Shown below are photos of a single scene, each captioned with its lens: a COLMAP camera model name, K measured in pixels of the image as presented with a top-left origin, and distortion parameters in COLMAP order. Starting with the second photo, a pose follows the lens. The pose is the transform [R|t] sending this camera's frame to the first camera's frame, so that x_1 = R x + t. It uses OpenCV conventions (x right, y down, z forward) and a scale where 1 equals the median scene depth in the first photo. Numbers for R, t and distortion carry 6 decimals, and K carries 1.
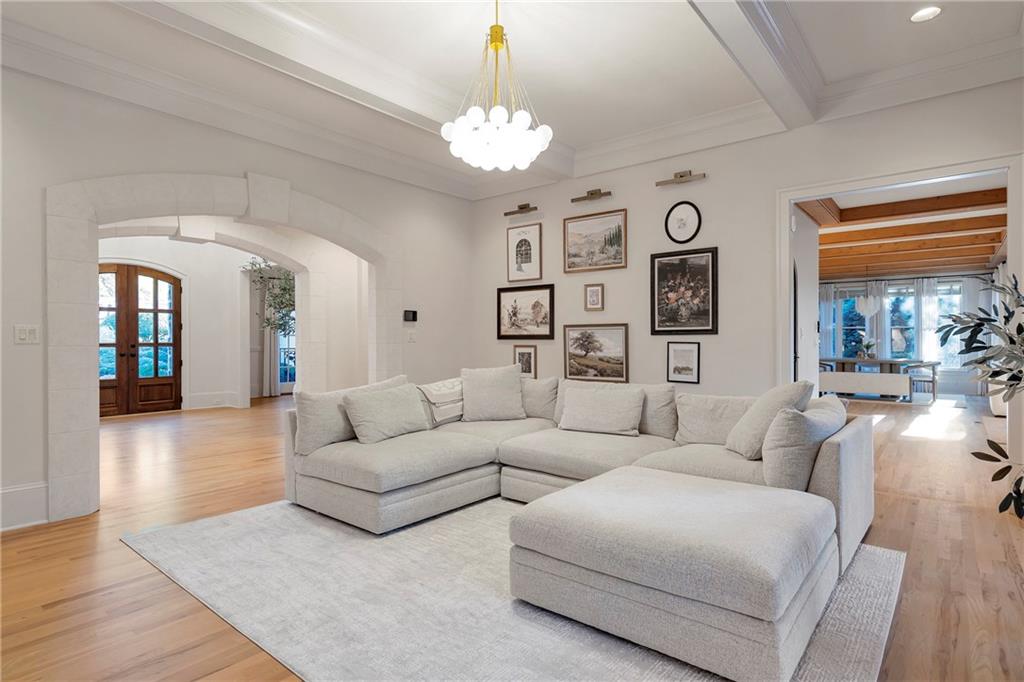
lens RADIAL K [[525.6, 0, 507.7], [0, 525.6, 340.5], [0, 0, 1]] dist [0.002152, 0.000804]
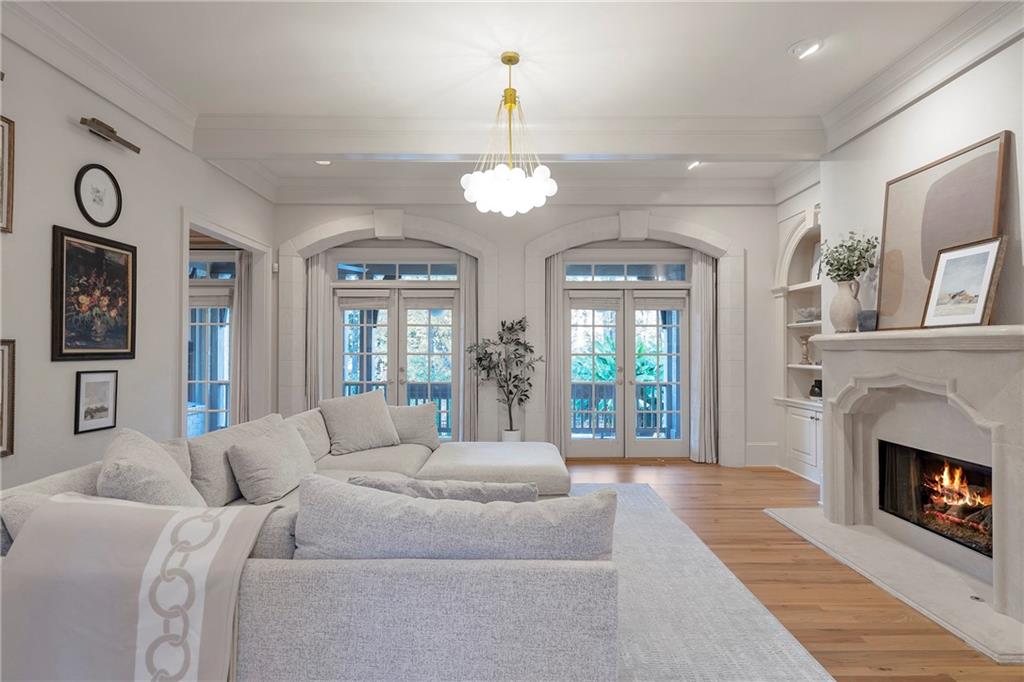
lens RADIAL K [[513.0, 0, 509.0], [0, 513.0, 342.1], [0, 0, 1]] dist [-0.003646, -0.000206]
pose [[-0.622351, 0.011770, 0.782650, -0.516883], [0.002017, 0.999908, -0.013433, -0.024337], [-0.782736, -0.006782, -0.622317, 0.995736]]
